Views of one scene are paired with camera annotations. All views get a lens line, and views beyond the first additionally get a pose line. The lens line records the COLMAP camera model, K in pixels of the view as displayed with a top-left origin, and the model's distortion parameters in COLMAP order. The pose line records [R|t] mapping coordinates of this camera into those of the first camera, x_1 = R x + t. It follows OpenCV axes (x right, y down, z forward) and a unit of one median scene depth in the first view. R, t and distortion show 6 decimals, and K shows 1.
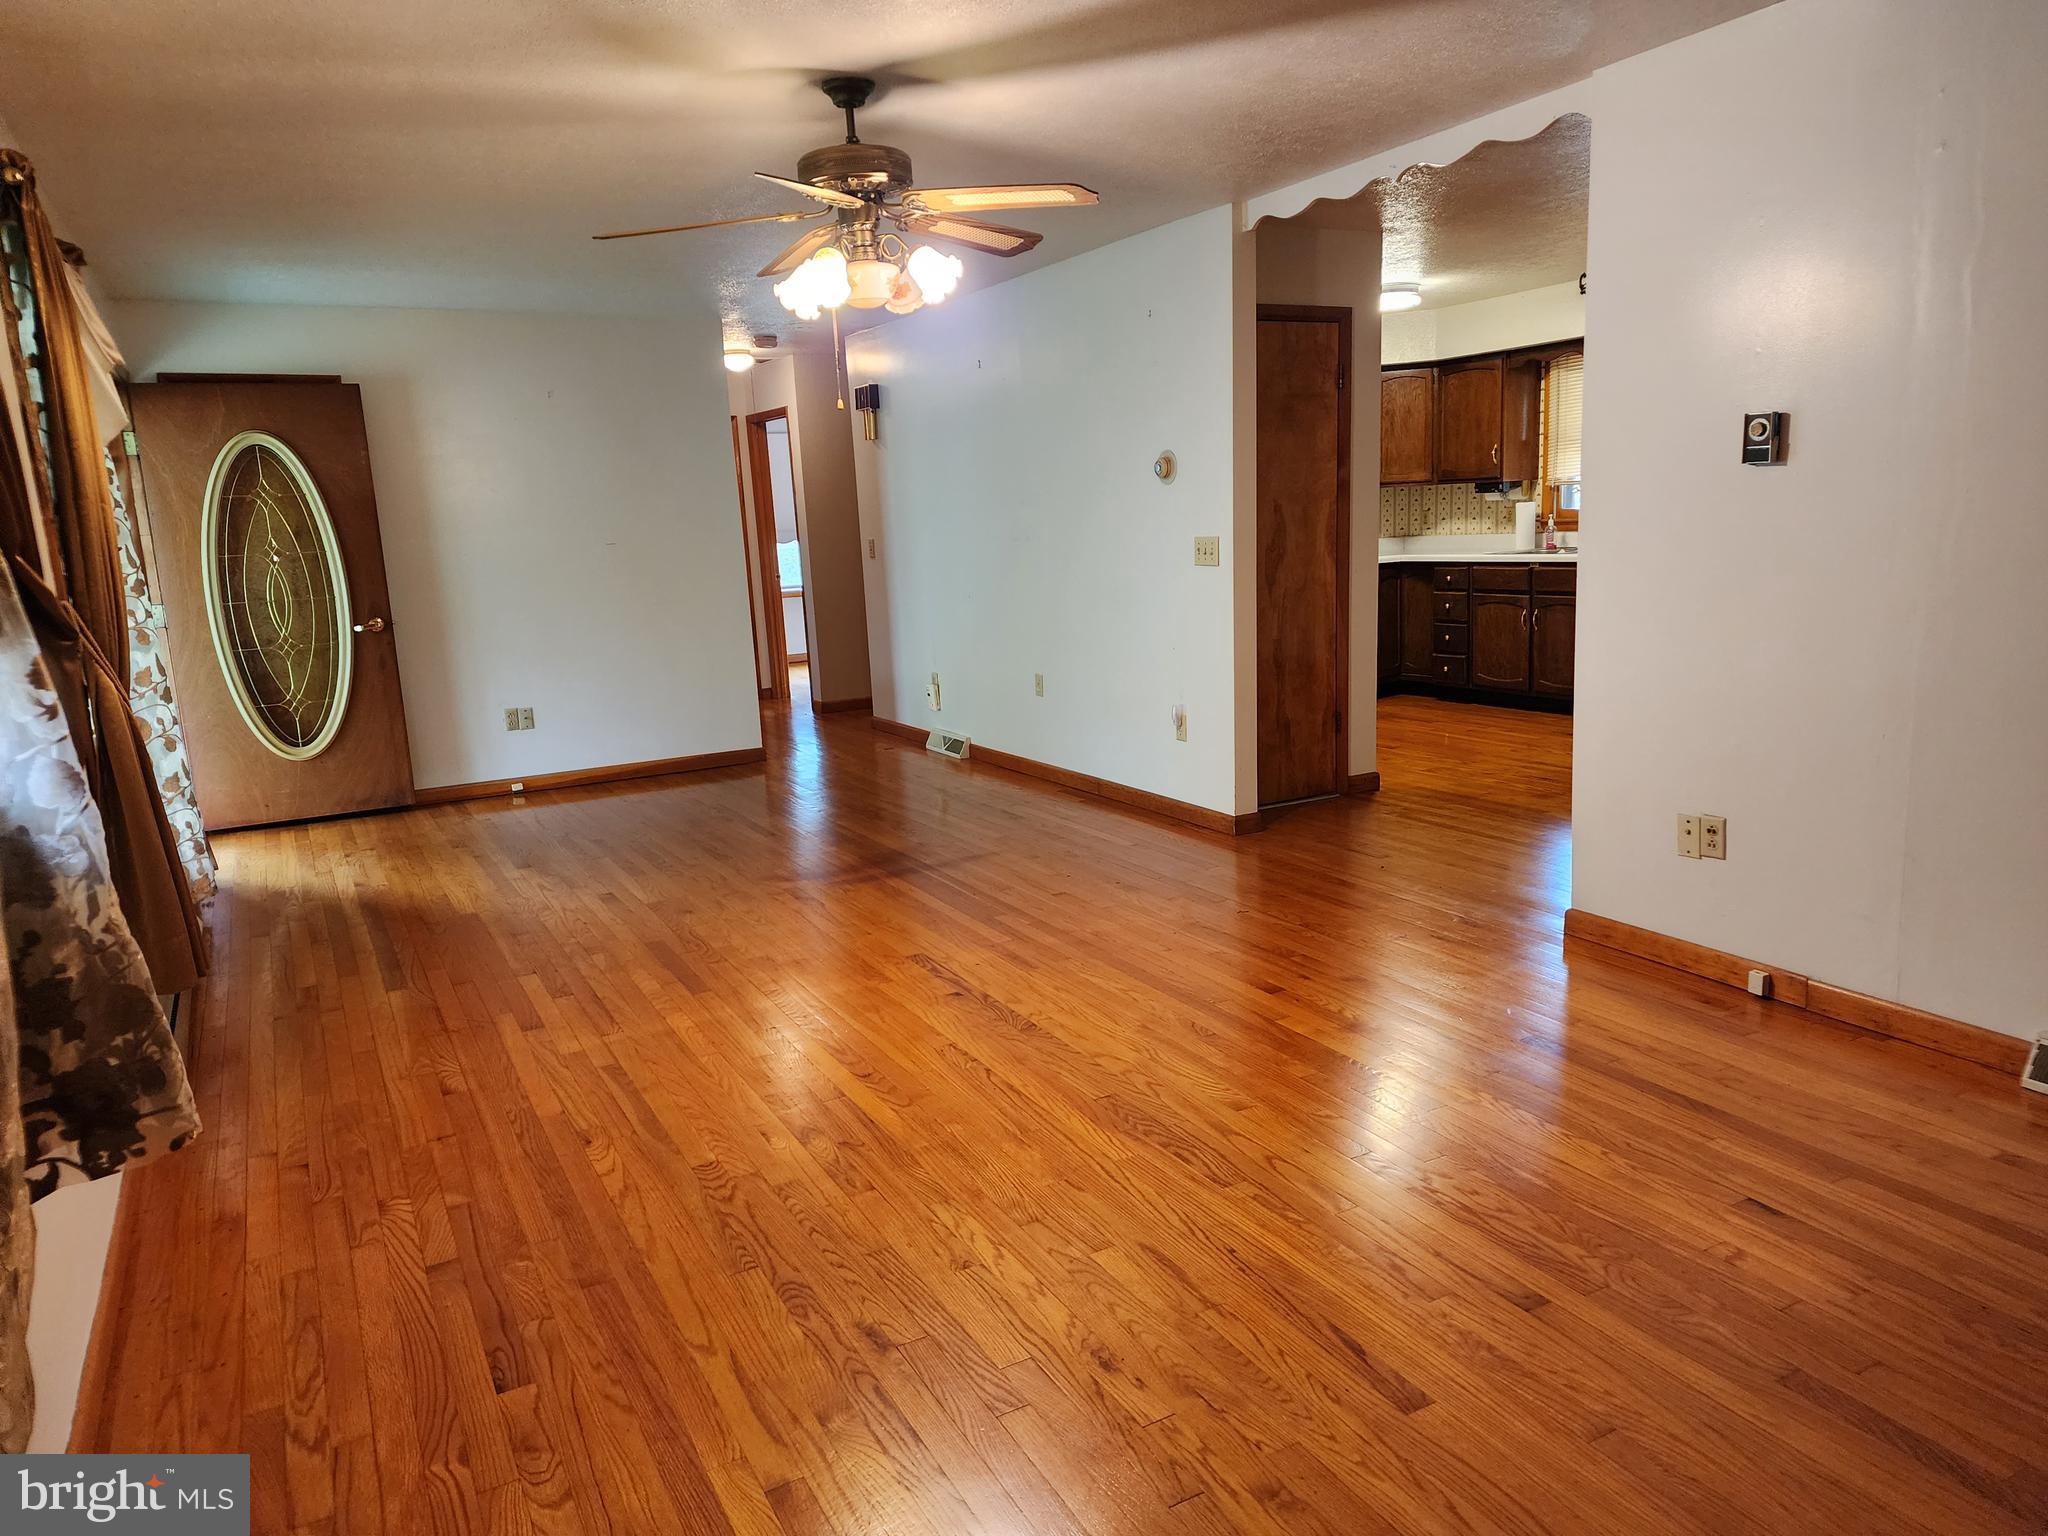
lens RADIAL K [[1360.2, 0, 1019.5], [0, 1360.2, 748.2], [0, 0, 1]] dist [0.037603, 0.000814]
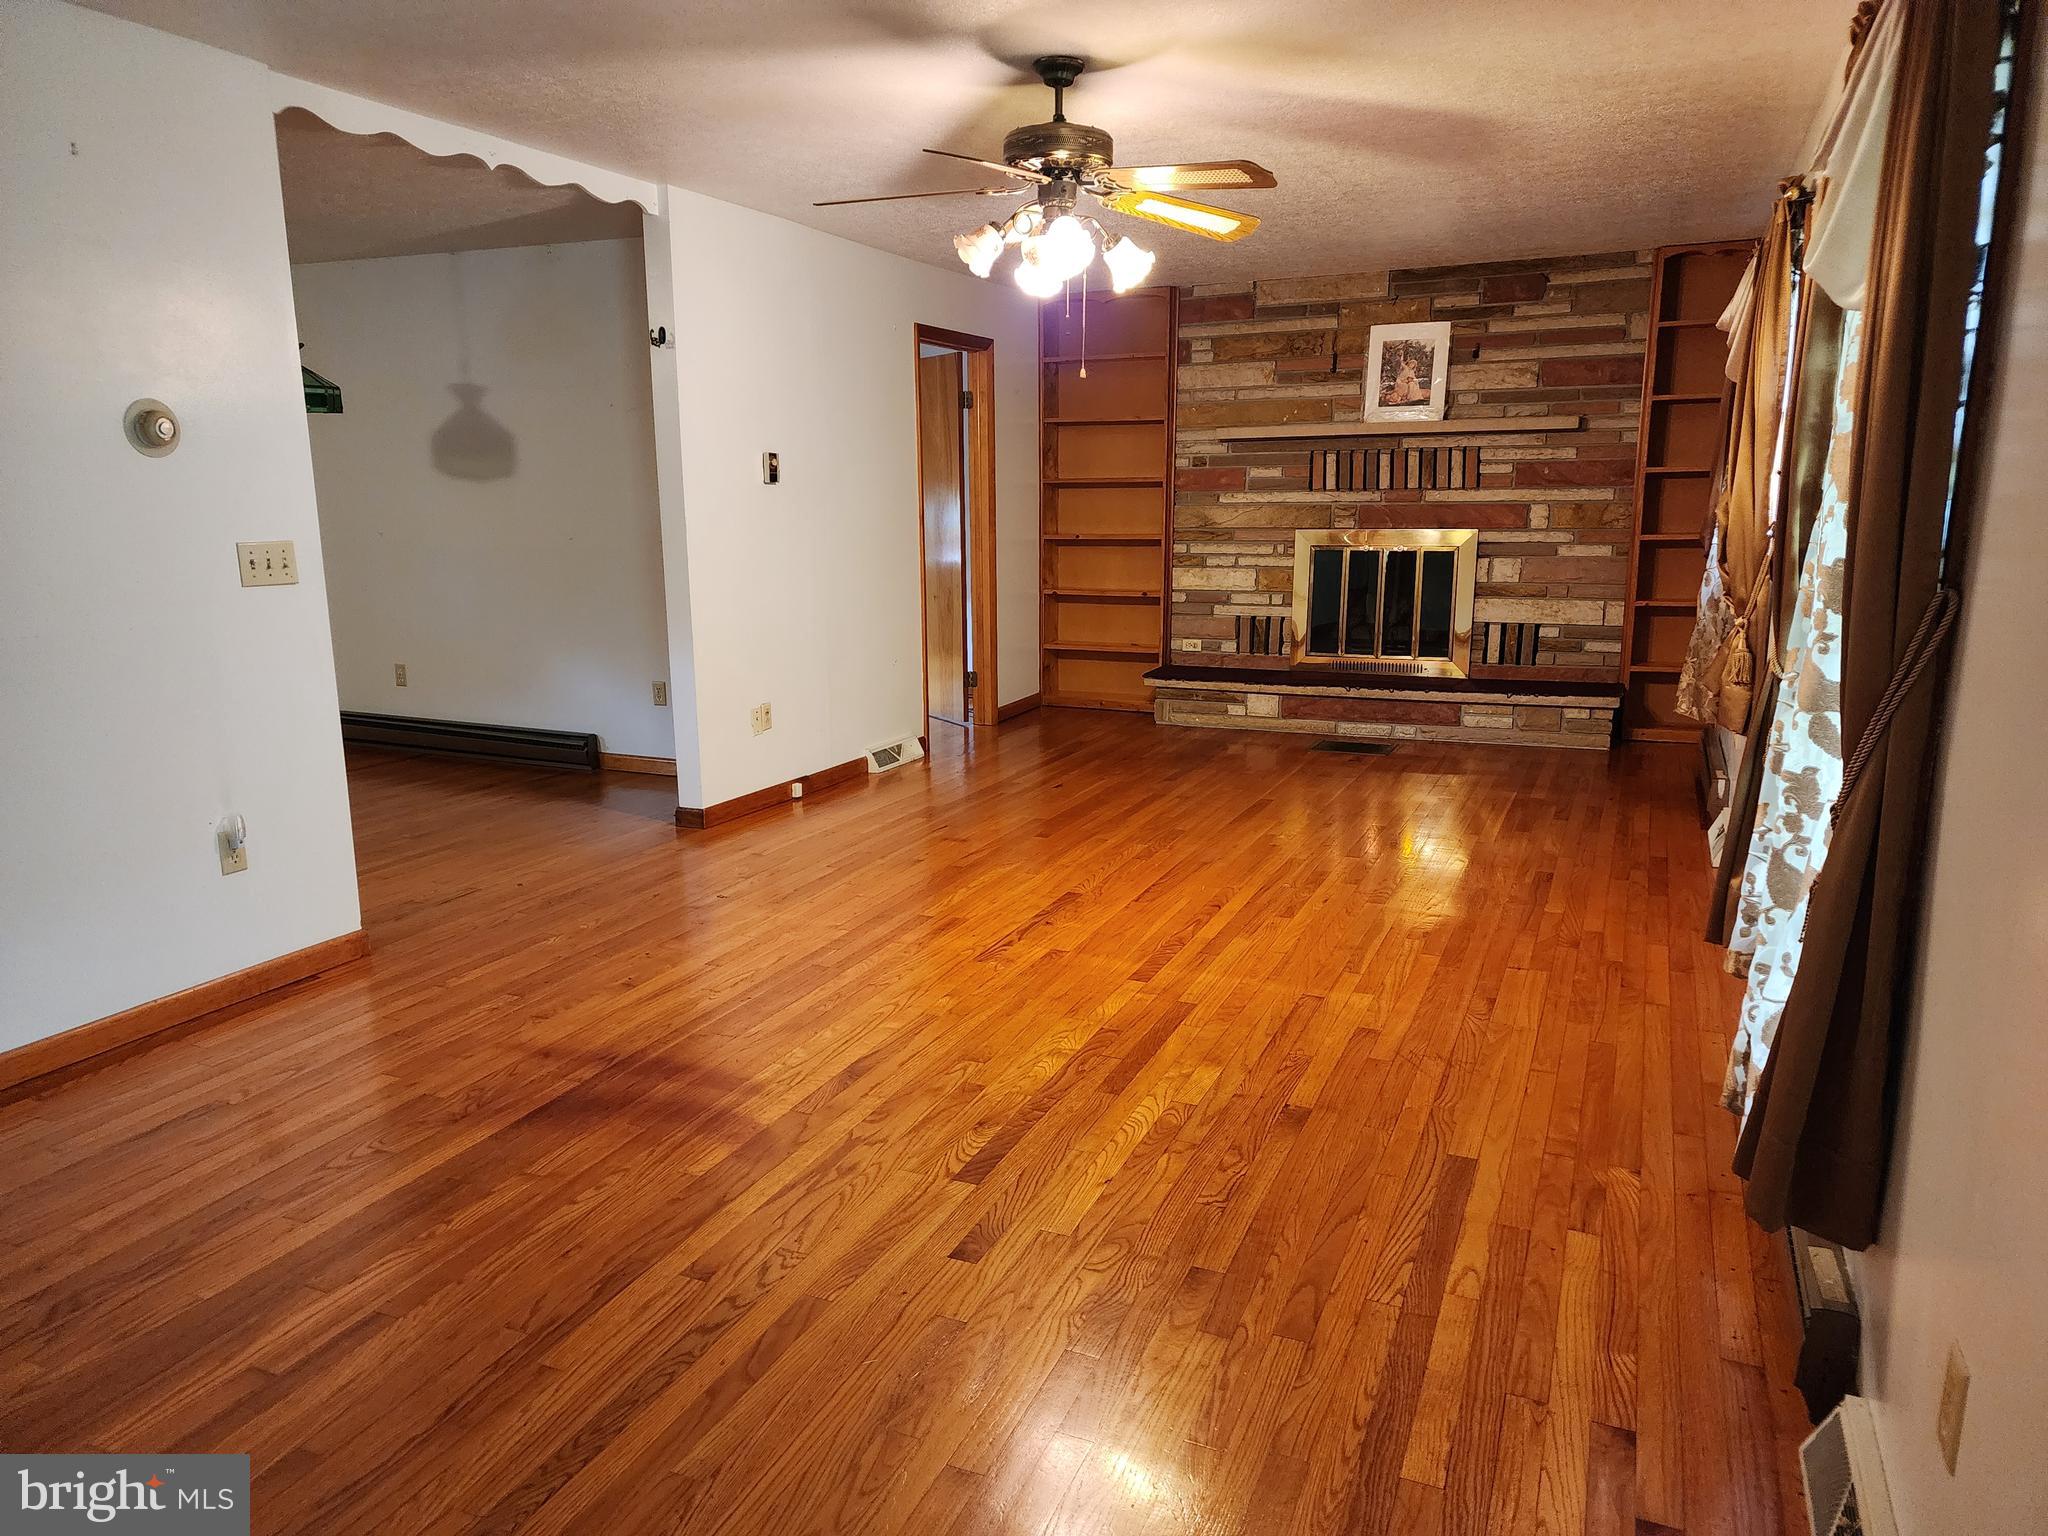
lens RADIAL K [[1360.2, 0, 1023.2], [0, 1360.2, 767.5], [0, 0, 1]] dist [0.037603, 0.000814]
pose [[-0.601671, -0.109232, 0.791240, -0.520482], [0.174427, 0.948728, 0.263610, -0.136233], [-0.779466, 0.296620, -0.551769, 0.925973]]
